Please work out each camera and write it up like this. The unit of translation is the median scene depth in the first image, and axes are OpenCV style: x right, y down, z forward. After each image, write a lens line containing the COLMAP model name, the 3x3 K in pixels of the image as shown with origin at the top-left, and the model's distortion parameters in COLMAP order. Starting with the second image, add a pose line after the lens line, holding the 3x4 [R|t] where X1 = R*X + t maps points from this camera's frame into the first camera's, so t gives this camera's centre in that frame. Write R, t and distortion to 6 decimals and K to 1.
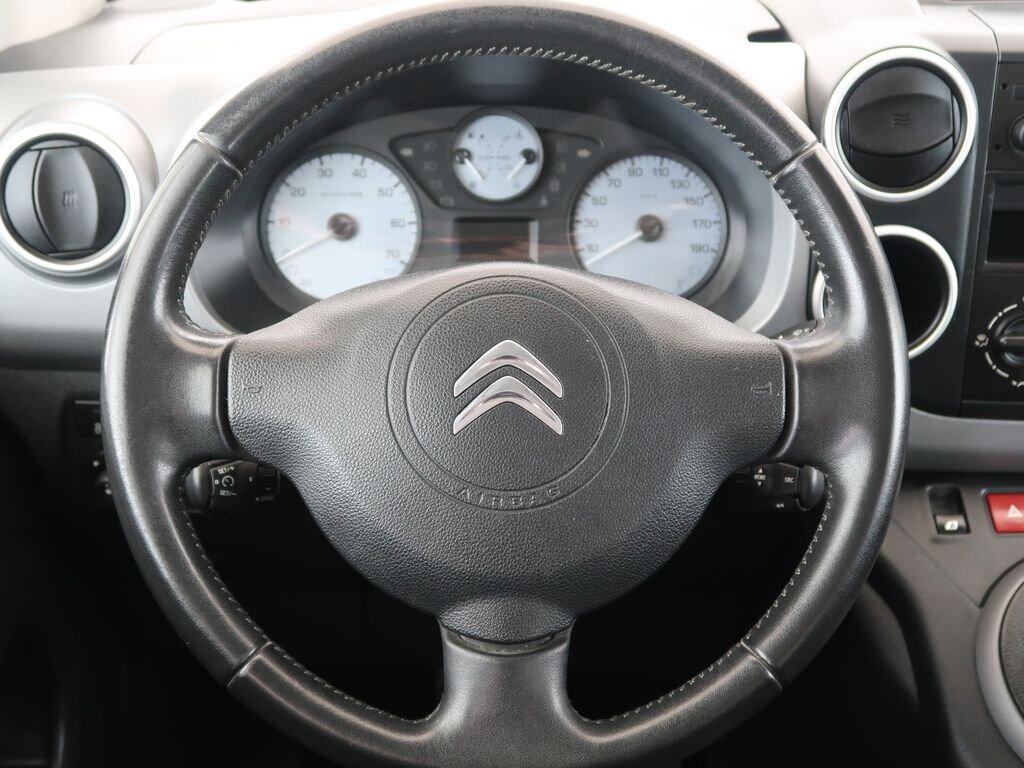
lens RADIAL K [[1447.0, 0, 518.7], [0, 1447.0, 380.9], [0, 0, 1]] dist [0.008053, 0.000000]
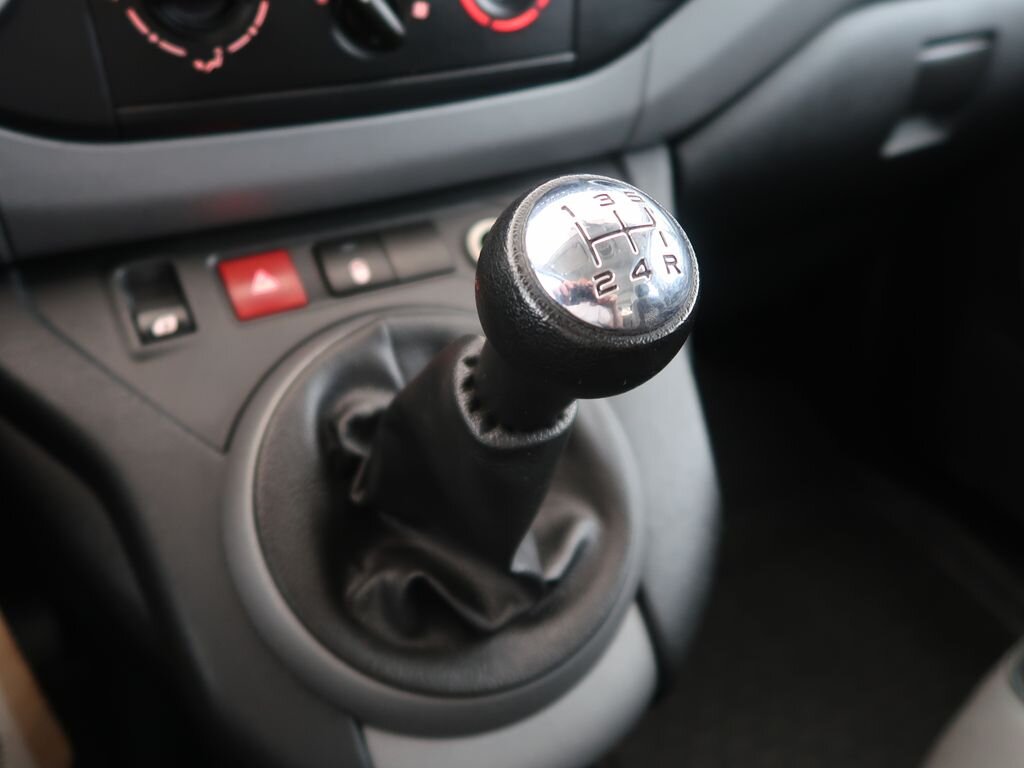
lens RADIAL K [[853.8, 0, 531.0], [0, 853.8, 377.3], [0, 0, 1]] dist [-0.031983, -0.000081]
pose [[0.881371, -0.248794, 0.401606, 0.310283], [0.160299, 0.957155, 0.241162, 0.064161], [-0.444398, -0.148176, 0.883490, 0.663732]]
